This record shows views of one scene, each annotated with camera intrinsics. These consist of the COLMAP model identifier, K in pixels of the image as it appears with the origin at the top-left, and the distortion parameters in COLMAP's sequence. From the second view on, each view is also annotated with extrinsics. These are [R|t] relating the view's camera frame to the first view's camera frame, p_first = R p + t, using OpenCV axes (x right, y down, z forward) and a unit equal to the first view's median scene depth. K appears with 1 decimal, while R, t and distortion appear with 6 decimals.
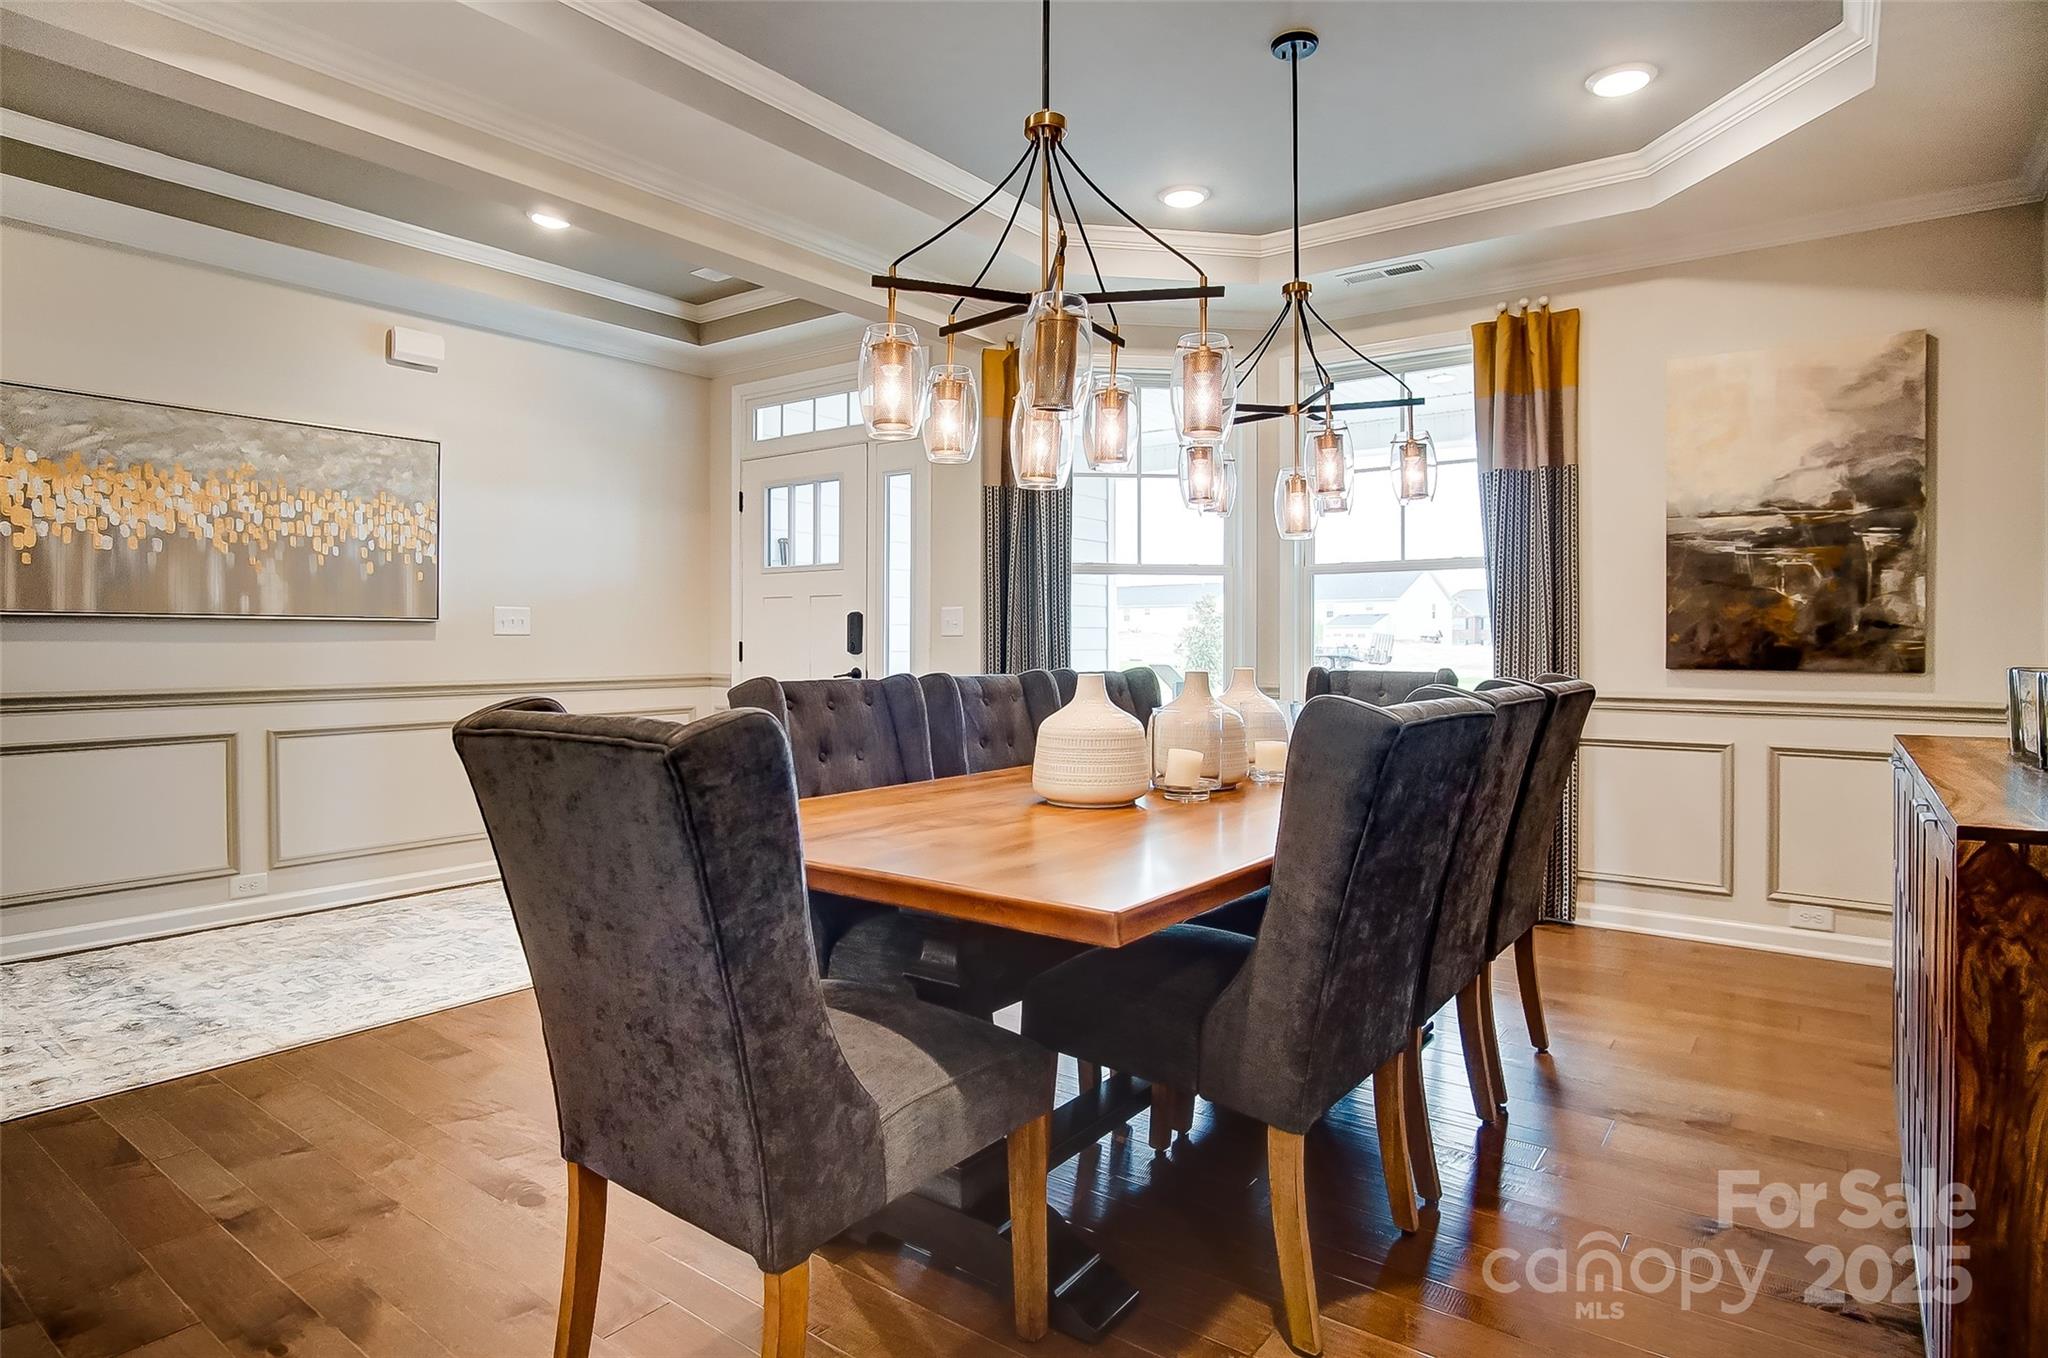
lens RADIAL K [[1115.5, 0, 1019.3], [0, 1115.5, 641.6], [0, 0, 1]] dist [-0.018097, 0.001725]
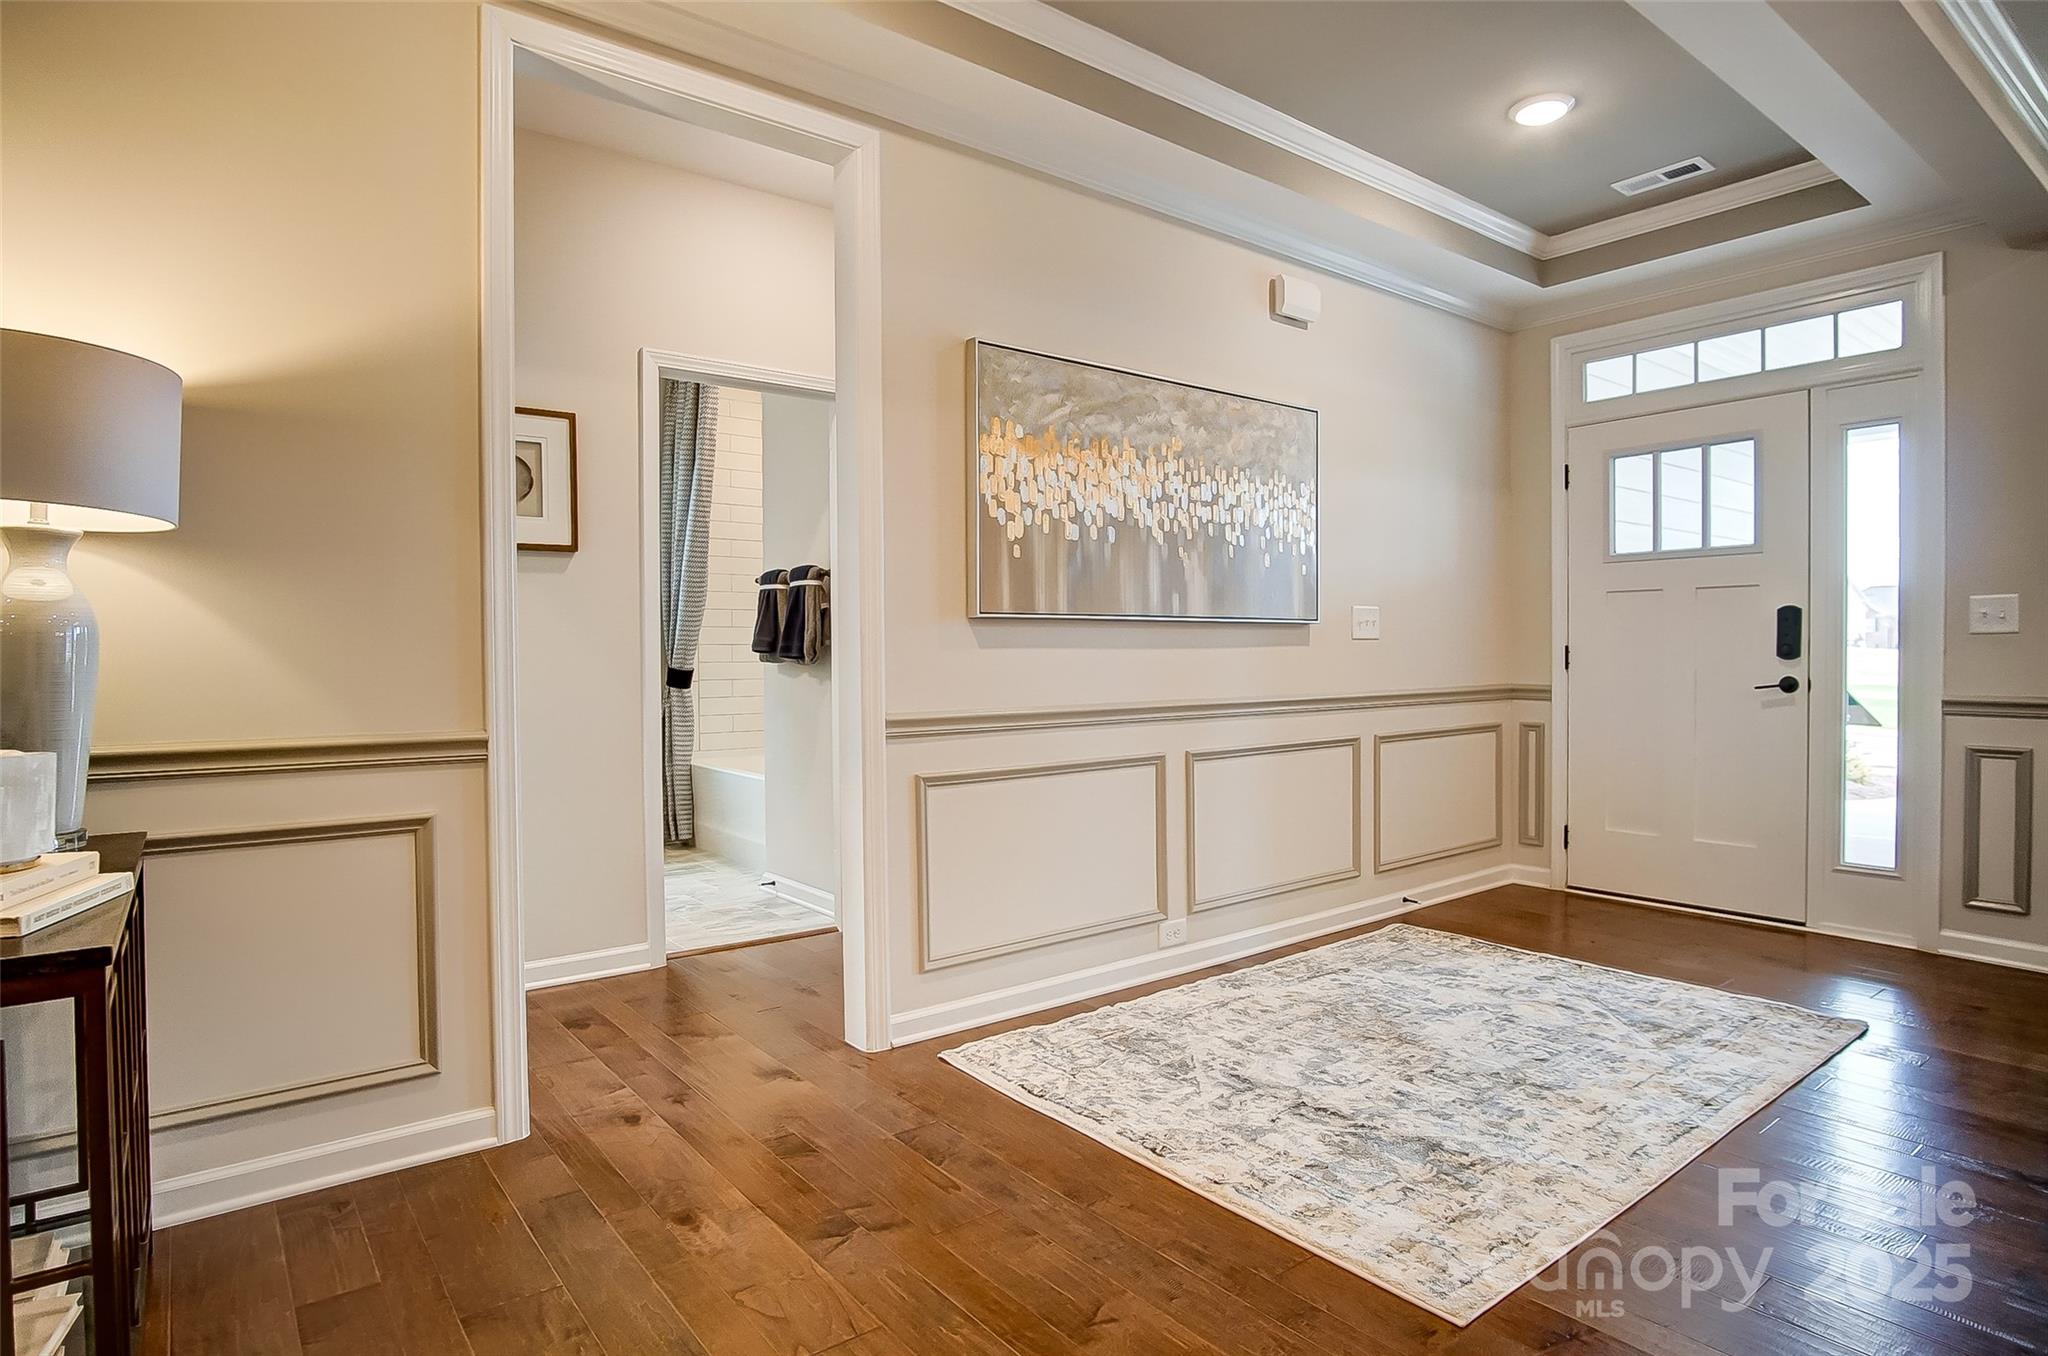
lens RADIAL K [[1095.3, 0, 1025.8], [0, 1095.3, 671.7], [0, 0, 1]] dist [-0.030558, 0.000507]
pose [[0.966020, -0.005227, -0.258415, -0.619116], [0.009506, 0.999838, 0.015311, 0.004556], [0.258293, -0.017247, 0.965913, 0.164209]]
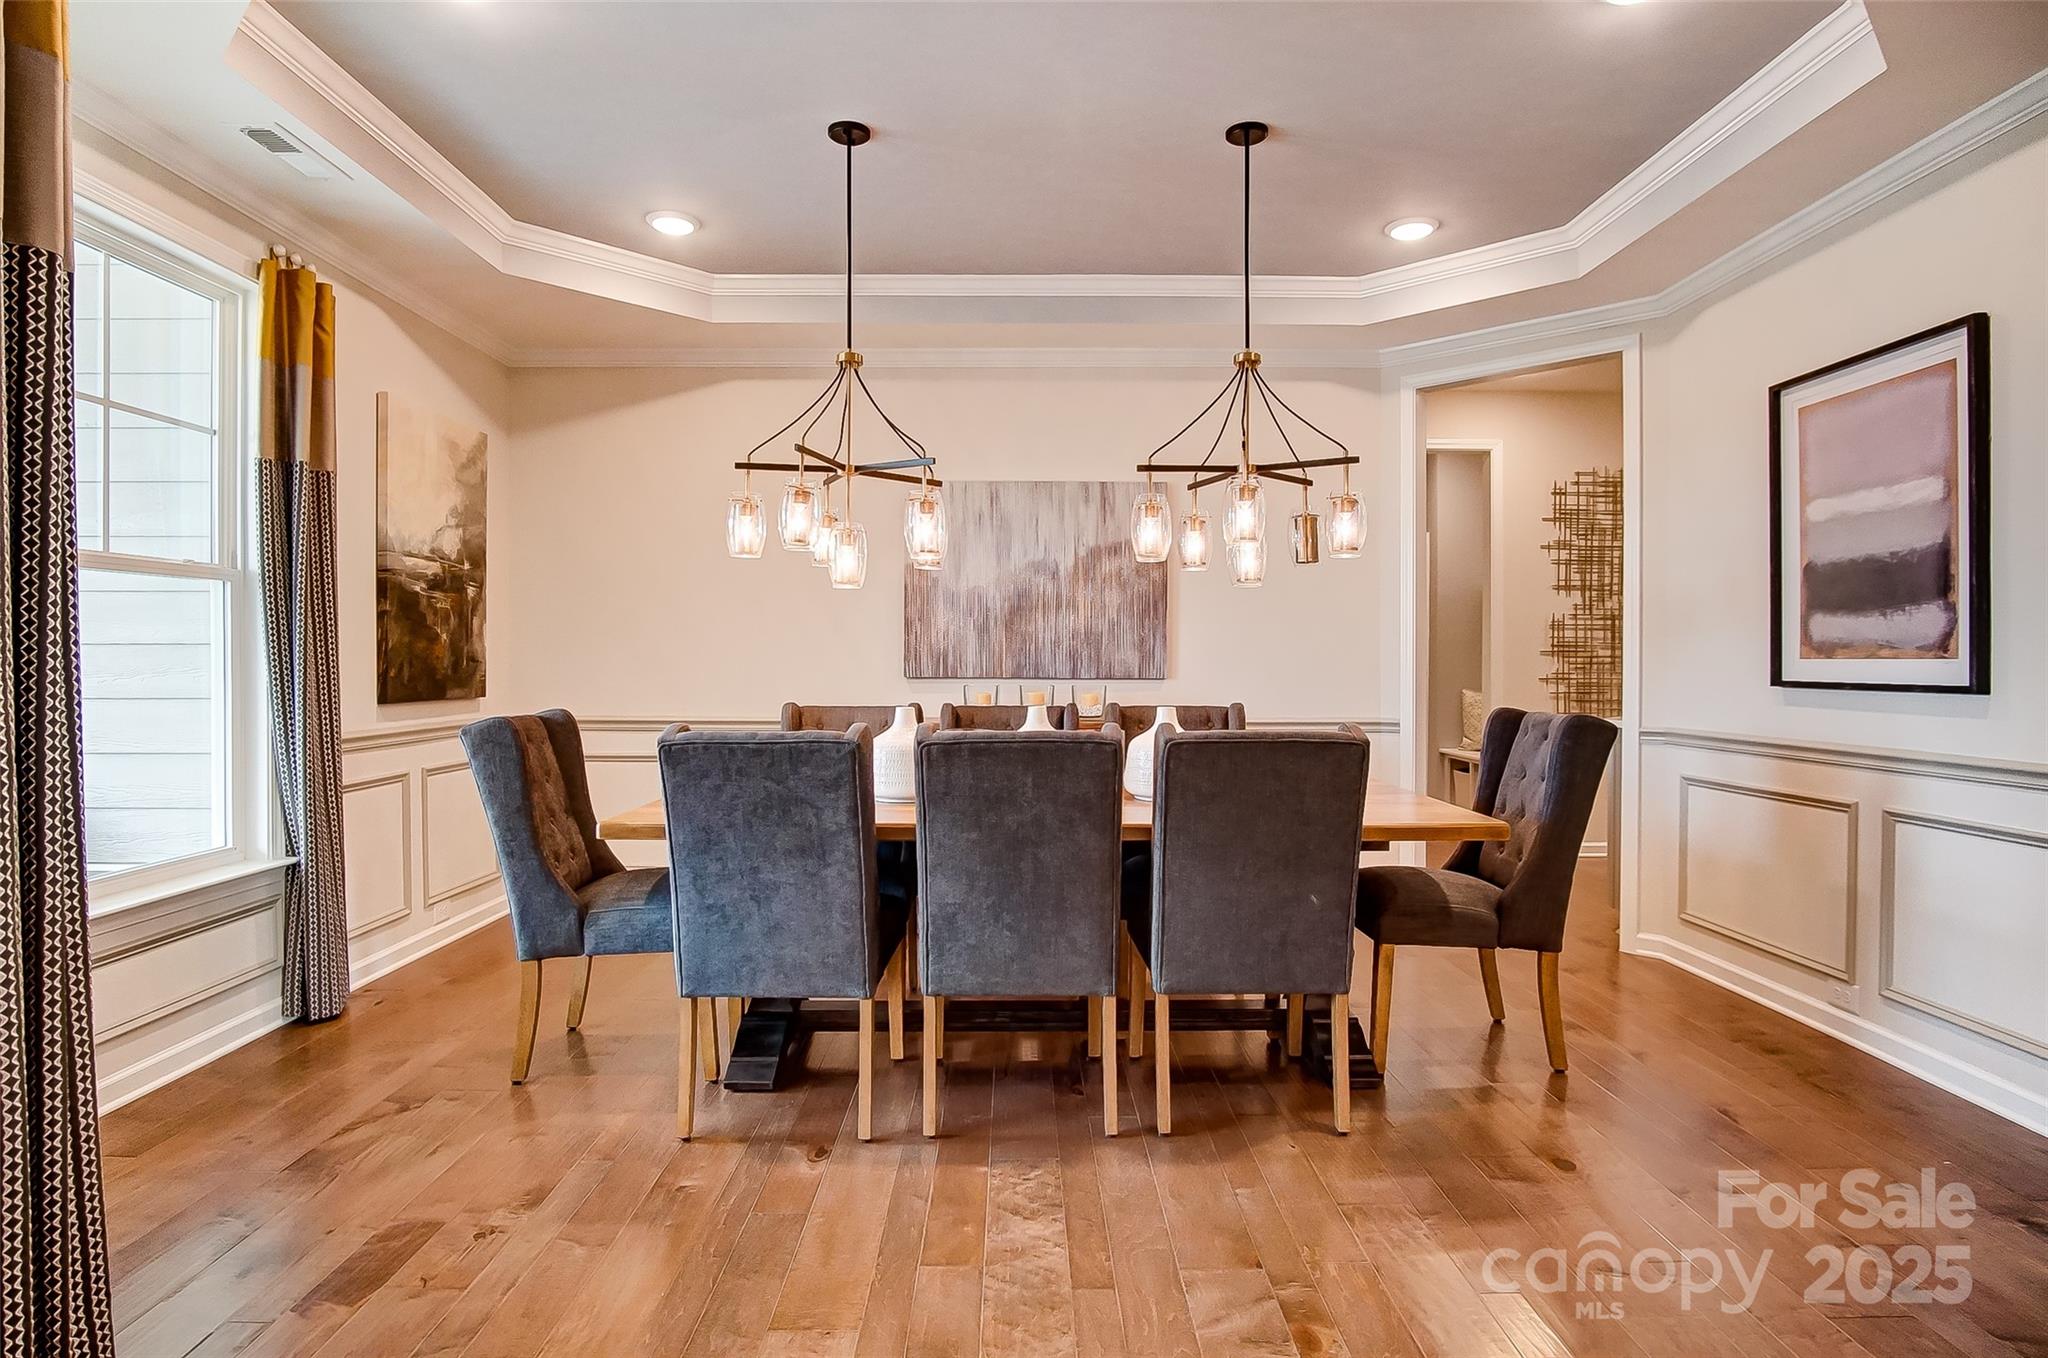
lens RADIAL K [[1095.3, 0, 1025.8], [0, 1095.3, 672.7], [0, 0, 1]] dist [-0.030558, 0.000507]
pose [[-0.608555, -0.010155, 0.793447, -0.526855], [0.001719, 0.999899, 0.014115, -0.015756], [-0.793510, 0.009954, -0.608476, 1.135445]]
